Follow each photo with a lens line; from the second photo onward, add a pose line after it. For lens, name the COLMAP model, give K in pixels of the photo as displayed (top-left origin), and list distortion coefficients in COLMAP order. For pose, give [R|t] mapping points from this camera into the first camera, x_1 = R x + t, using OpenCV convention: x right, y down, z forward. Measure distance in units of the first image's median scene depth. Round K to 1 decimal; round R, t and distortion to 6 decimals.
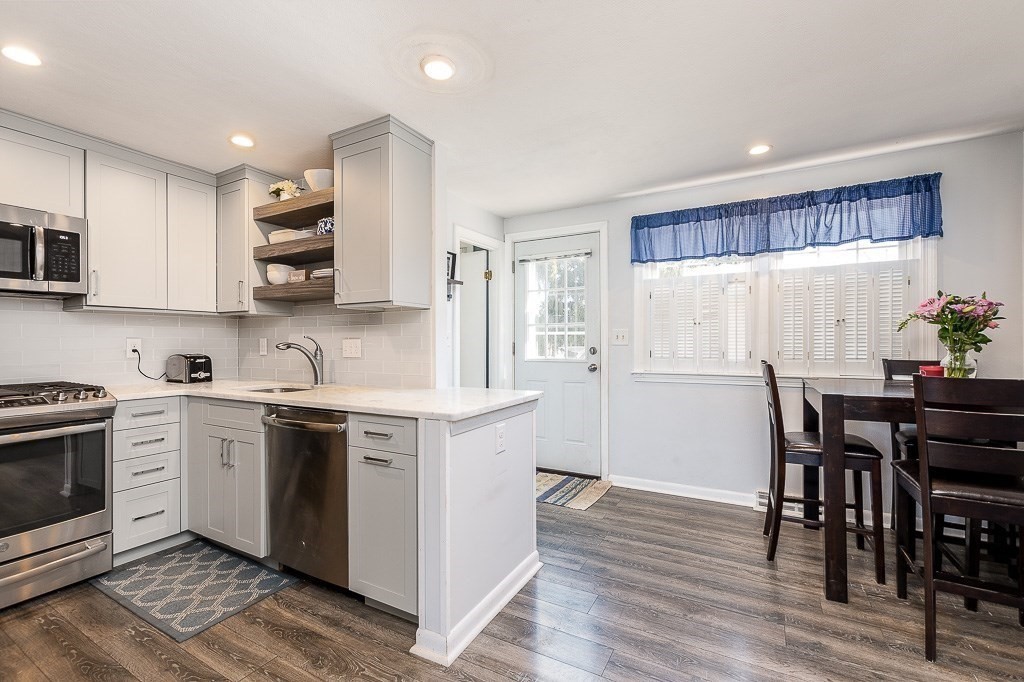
lens RADIAL K [[441.6, 0, 512.3], [0, 441.6, 339.1], [0, 0, 1]] dist [-0.001712, -0.003024]
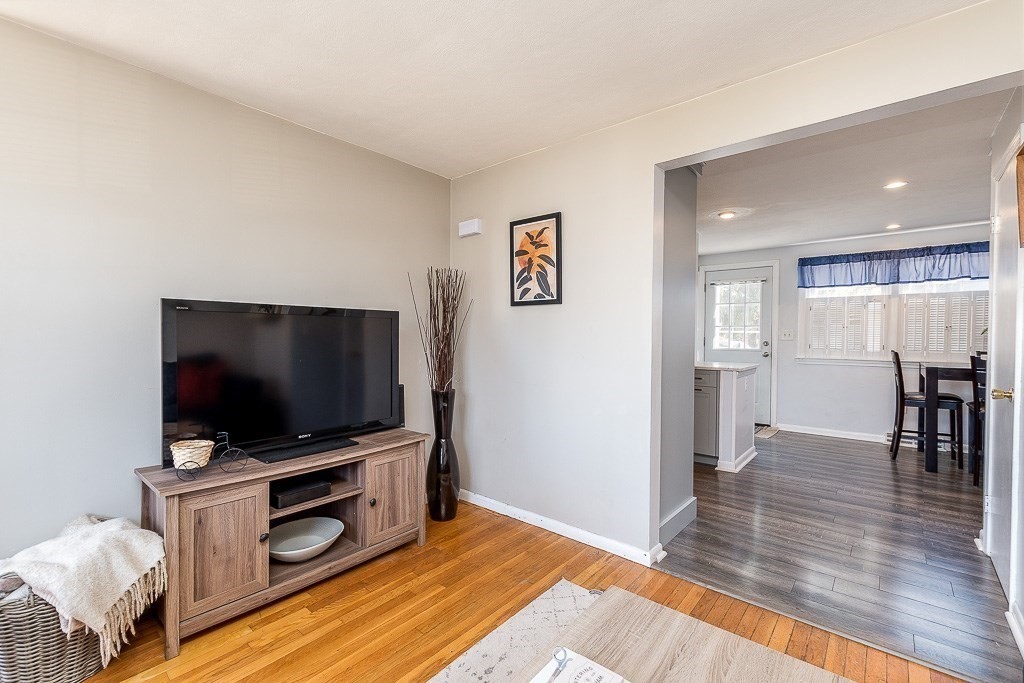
lens RADIAL K [[441.6, 0, 511.6], [0, 441.6, 341.3], [0, 0, 1]] dist [-0.001712, -0.003024]
pose [[0.979665, 0.014101, -0.200143, -0.489778], [-0.009775, 0.999697, 0.022585, -0.009934], [0.200401, -0.020170, 0.979506, -0.884237]]
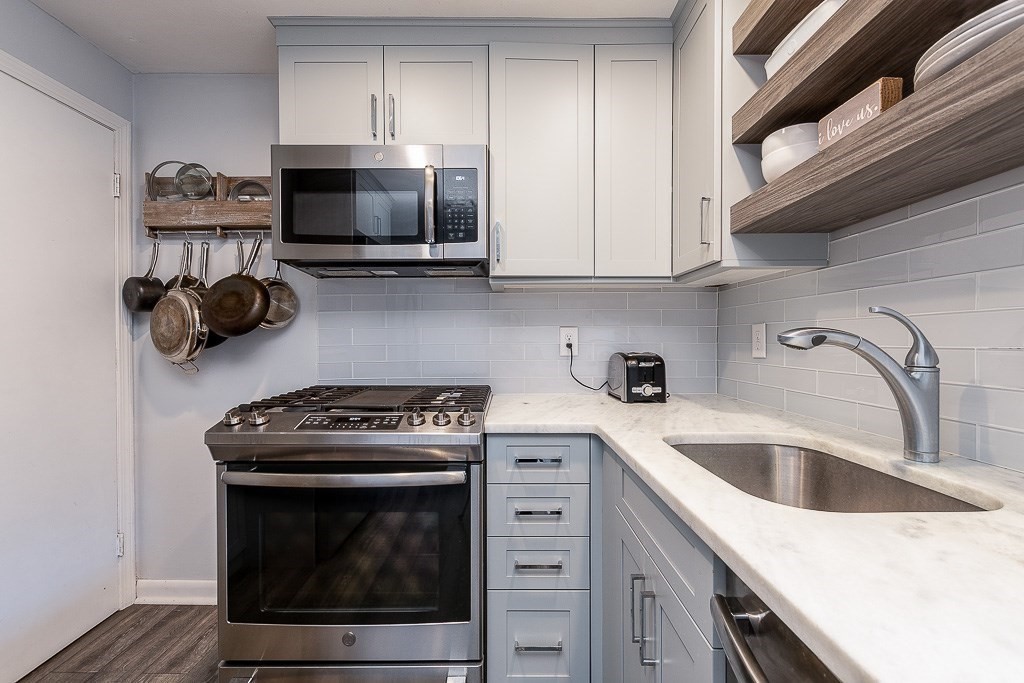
lens RADIAL K [[441.6, 0, 512.3], [0, 441.6, 344.8], [0, 0, 1]] dist [-0.001712, -0.003024]
pose [[0.491134, 0.012662, -0.870992, -0.304011], [0.006958, 0.999805, 0.018458, 0.012181], [0.871056, -0.015126, 0.490950, 0.582574]]
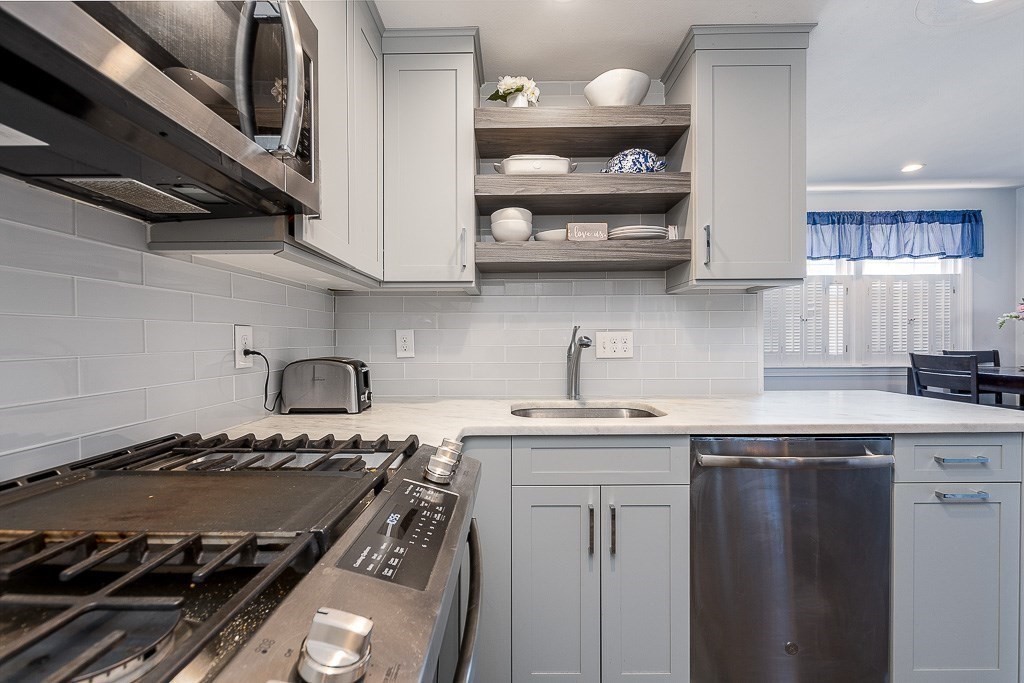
lens RADIAL K [[441.6, 0, 508.0], [0, 441.6, 342.9], [0, 0, 1]] dist [-0.001712, -0.003024]
pose [[0.879964, -0.004198, 0.475022, -0.826044], [-0.002397, 0.999909, 0.013279, 0.009079], [-0.475034, -0.012824, 0.879874, 0.454404]]
